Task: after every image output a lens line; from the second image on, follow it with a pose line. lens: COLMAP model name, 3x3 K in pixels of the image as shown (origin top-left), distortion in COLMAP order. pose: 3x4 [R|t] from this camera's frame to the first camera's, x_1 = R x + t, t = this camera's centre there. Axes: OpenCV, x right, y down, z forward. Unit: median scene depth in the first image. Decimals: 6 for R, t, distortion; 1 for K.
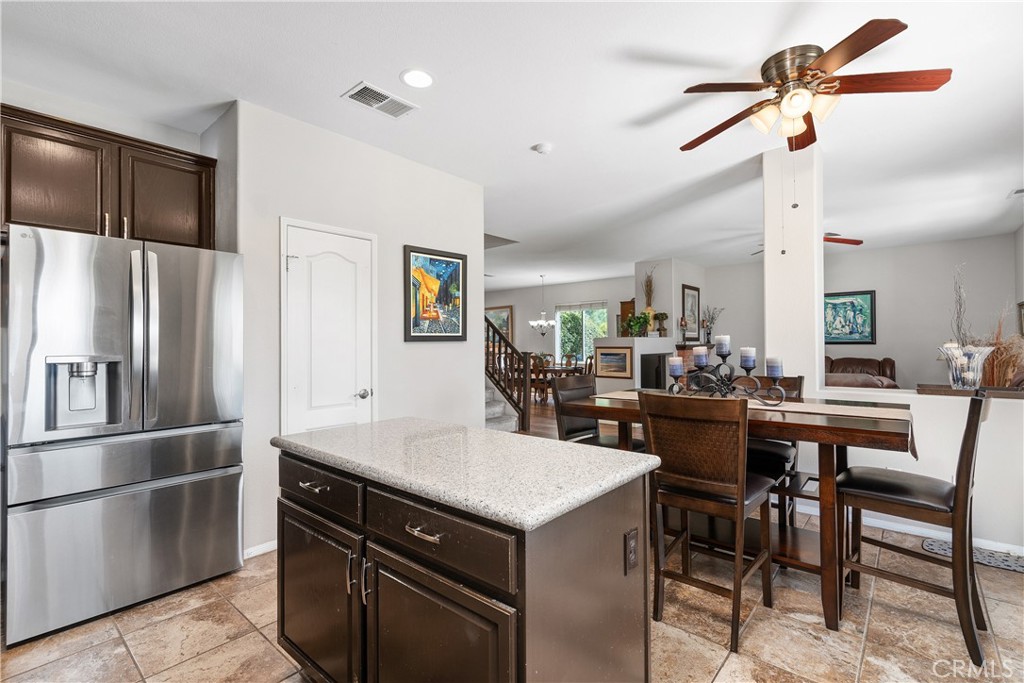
lens RADIAL K [[465.7, 0, 504.8], [0, 465.7, 338.1], [0, 0, 1]] dist [-0.002596, -0.000117]
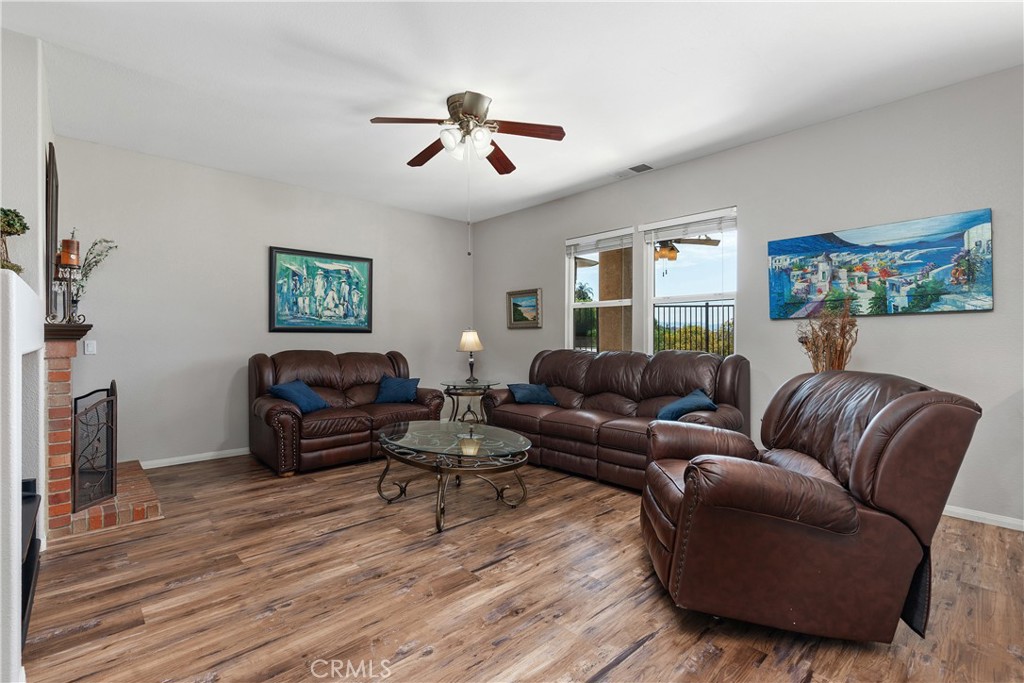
lens RADIAL K [[465.7, 0, 507.9], [0, 465.7, 346.1], [0, 0, 1]] dist [-0.002596, -0.000117]
pose [[0.095695, -0.007121, 0.995385, 0.091755], [-0.010926, 0.999907, 0.008204, 0.024538], [-0.995351, -0.011661, 0.095609, 0.701329]]
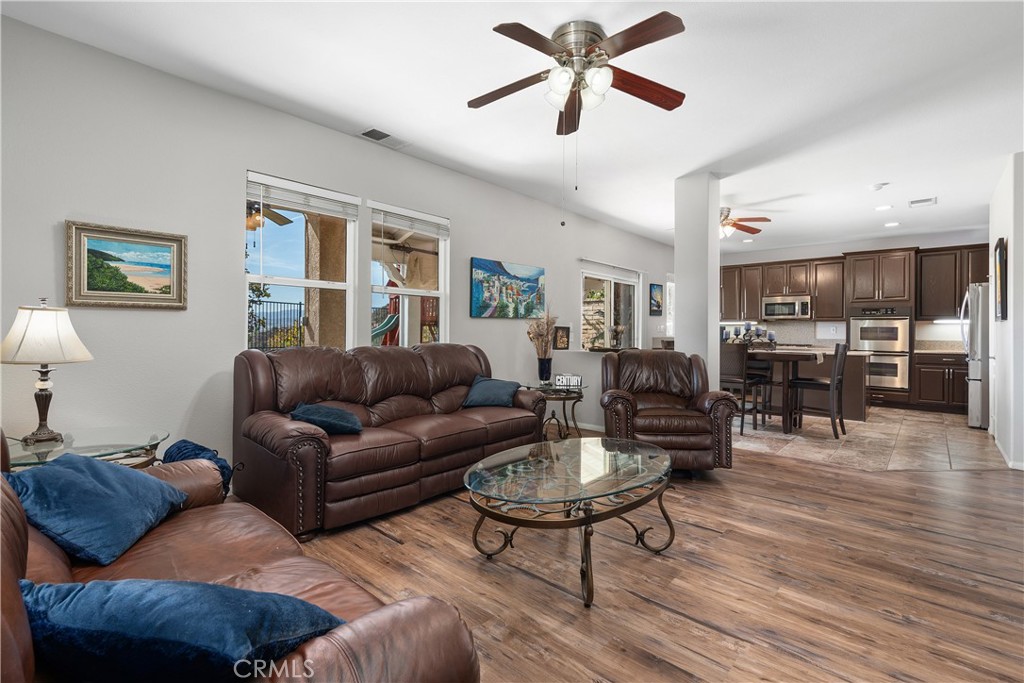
lens RADIAL K [[465.7, 0, 505.9], [0, 465.7, 335.2], [0, 0, 1]] dist [-0.002596, -0.000117]
pose [[-0.999879, -0.000446, 0.015572, 0.541978], [-0.000503, 0.999993, -0.003662, 0.024532], [-0.015570, -0.003670, -0.999872, 1.103167]]
